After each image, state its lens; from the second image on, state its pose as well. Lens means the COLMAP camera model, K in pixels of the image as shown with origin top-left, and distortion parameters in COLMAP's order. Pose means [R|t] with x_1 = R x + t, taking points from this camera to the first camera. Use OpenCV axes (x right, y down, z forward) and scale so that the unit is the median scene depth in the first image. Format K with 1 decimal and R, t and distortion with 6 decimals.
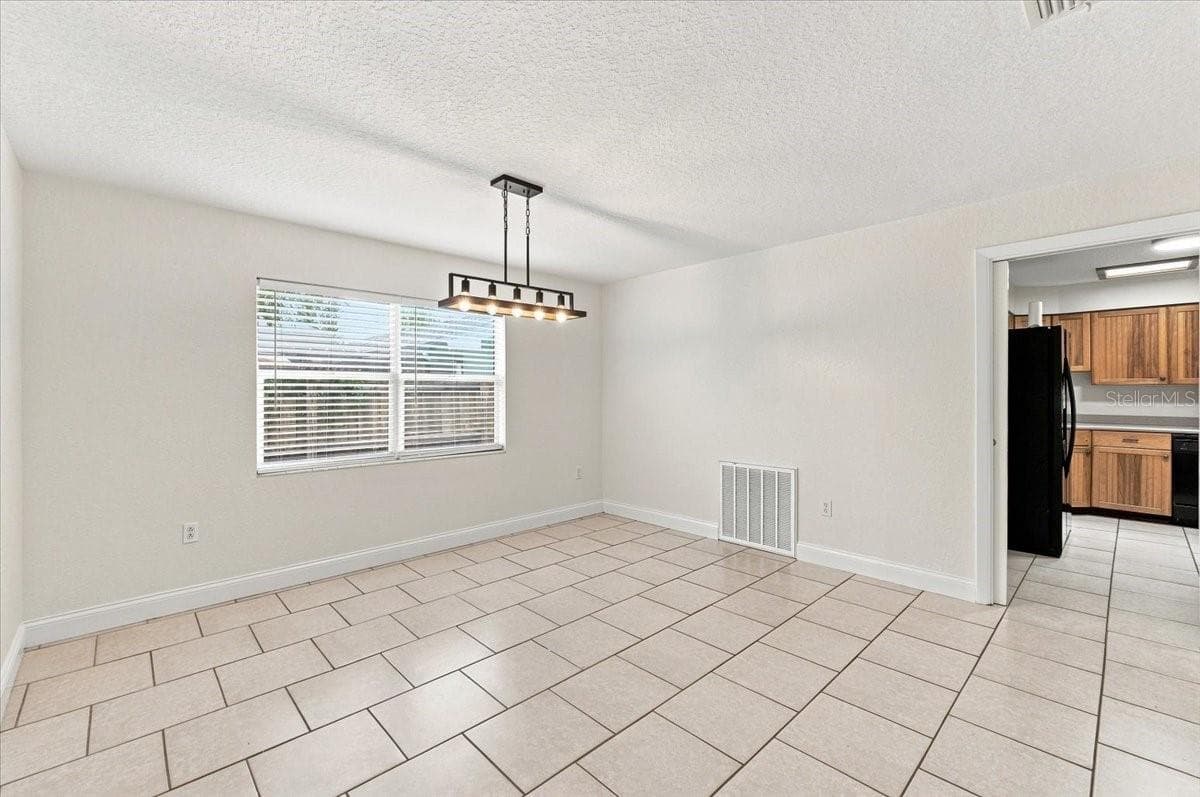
lens RADIAL K [[511.6, 0, 604.6], [0, 511.6, 396.7], [0, 0, 1]] dist [0.005861, -0.001179]
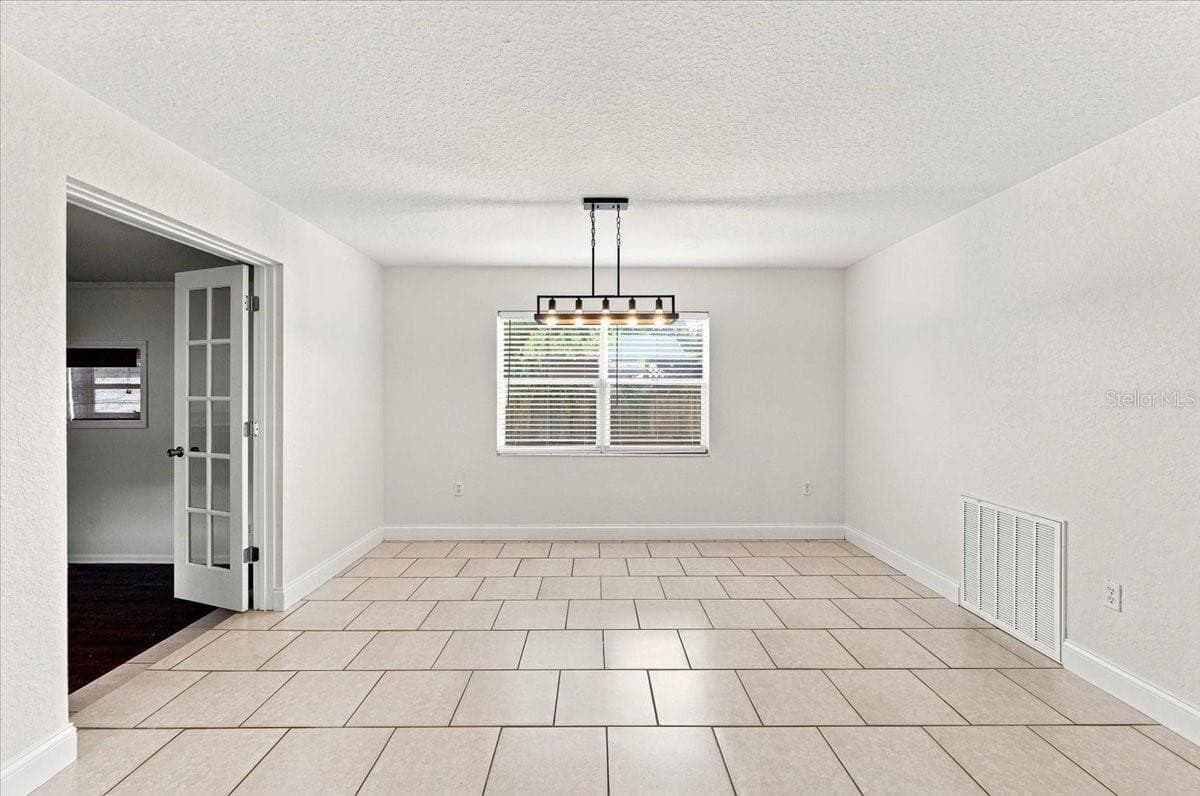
lens RADIAL K [[511.6, 0, 599.3], [0, 511.6, 396.9], [0, 0, 1]] dist [0.005861, -0.001179]
pose [[0.732445, 0.011185, -0.680735, 0.458299], [-0.010176, 0.999933, 0.005480, -0.012773], [0.680751, 0.002913, 0.732509, 0.180125]]
